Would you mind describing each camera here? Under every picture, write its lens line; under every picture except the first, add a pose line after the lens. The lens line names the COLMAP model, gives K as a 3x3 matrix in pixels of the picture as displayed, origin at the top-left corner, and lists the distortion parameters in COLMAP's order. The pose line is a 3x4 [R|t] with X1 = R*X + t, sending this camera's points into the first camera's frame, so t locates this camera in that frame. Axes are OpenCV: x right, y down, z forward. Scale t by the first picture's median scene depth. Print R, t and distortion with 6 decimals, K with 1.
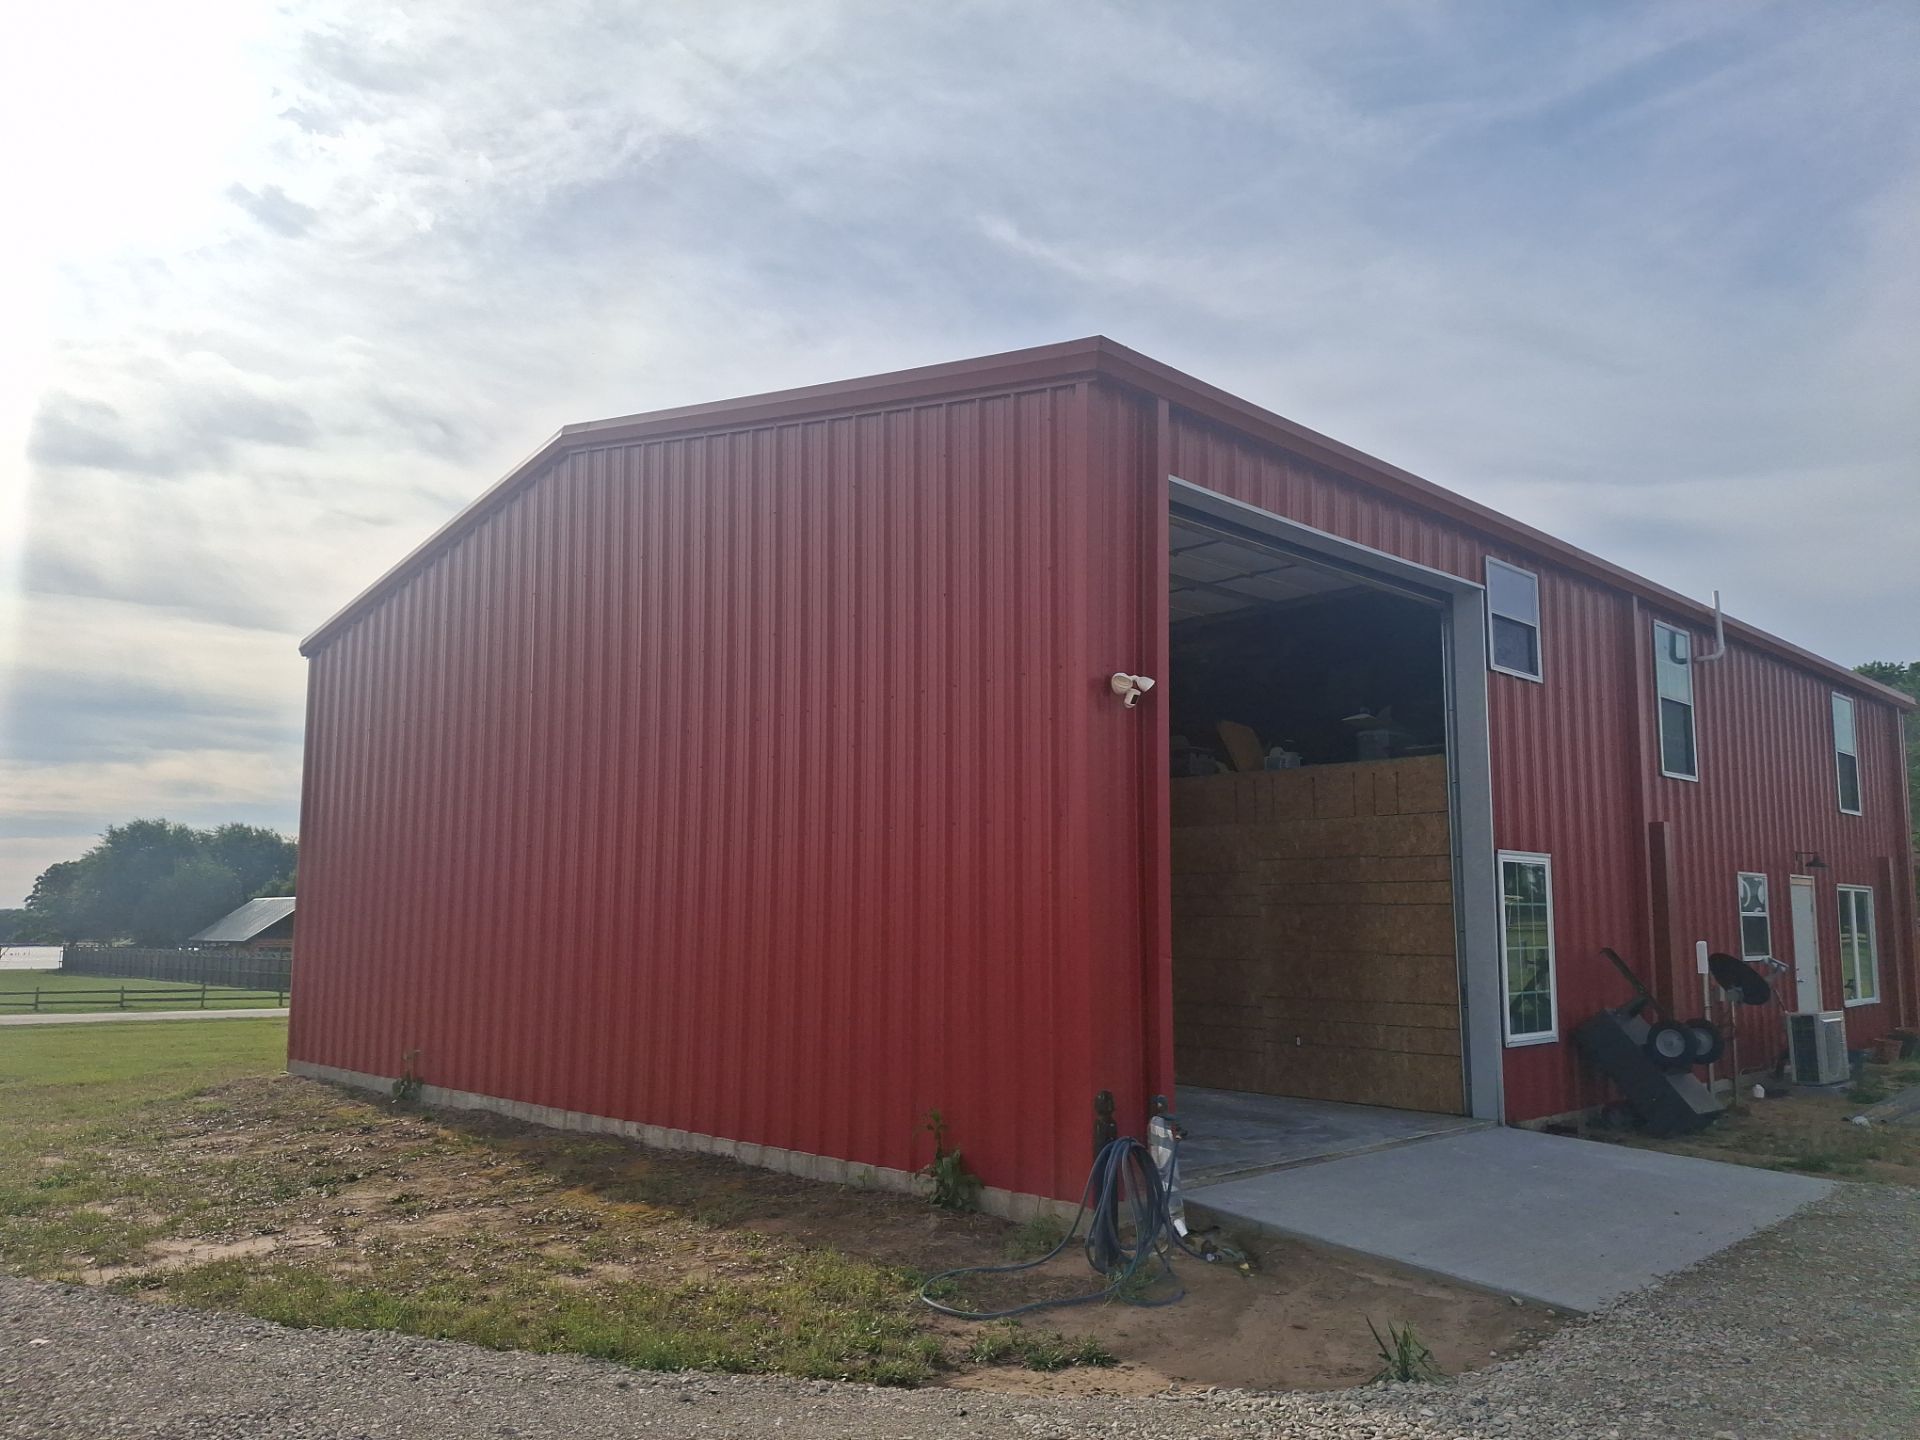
lens RADIAL K [[1779.9, 0, 953.6], [0, 1779.9, 720.9], [0, 0, 1]] dist [0.049379, -0.032488]
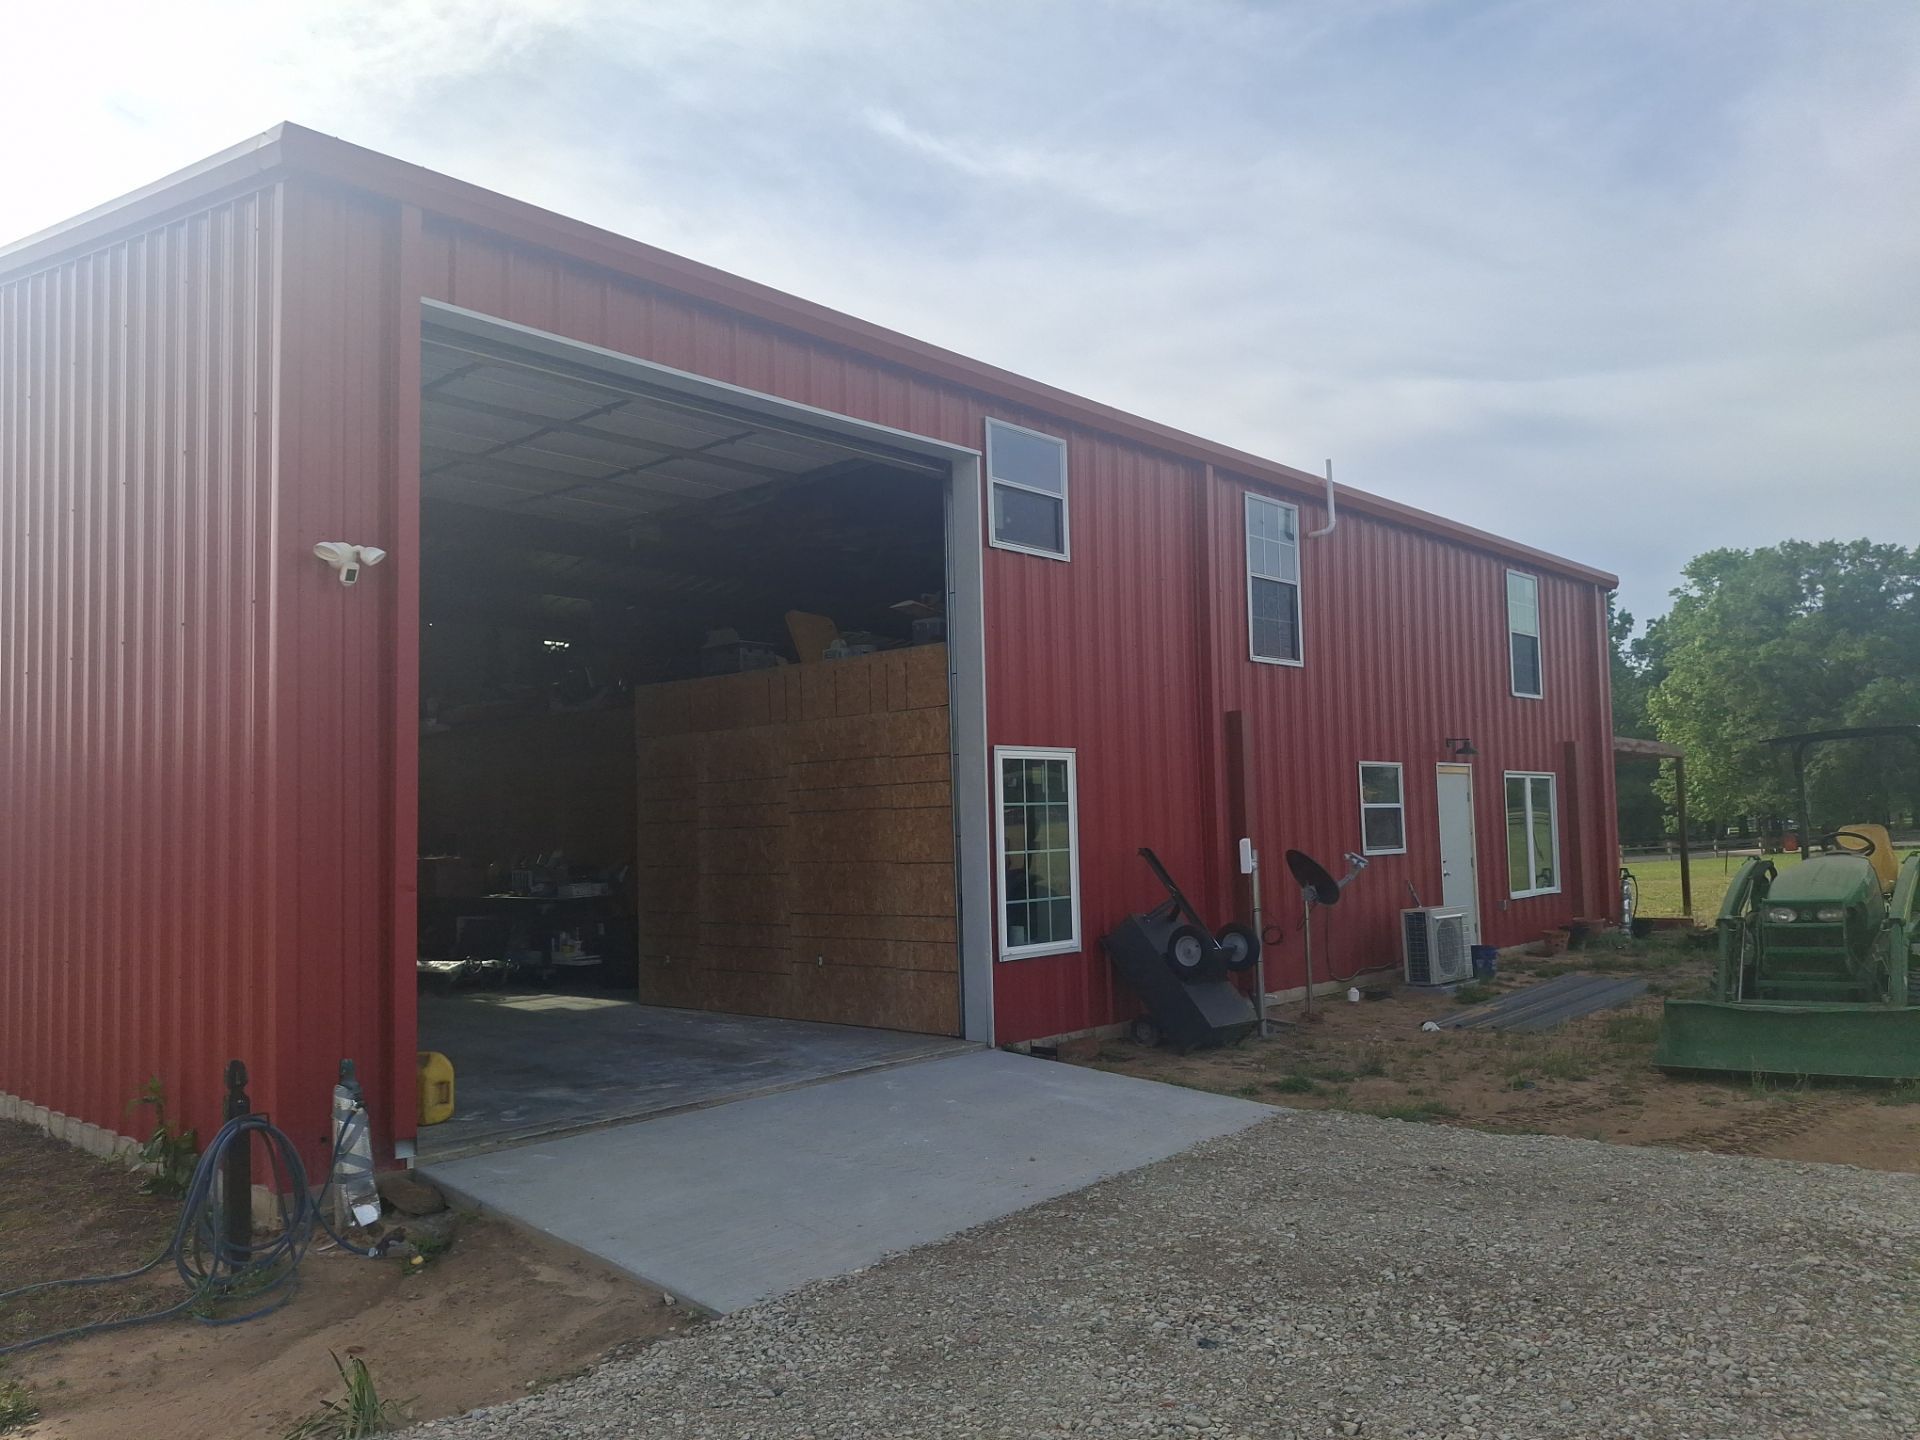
lens RADIAL K [[1779.9, 0, 965.9], [0, 1779.9, 714.9], [0, 0, 1]] dist [0.049379, -0.032488]
pose [[0.998315, -0.022818, 0.053359, 0.214453], [0.020143, 0.998539, 0.050147, 0.010058], [-0.054426, -0.048987, 0.997315, 0.093441]]
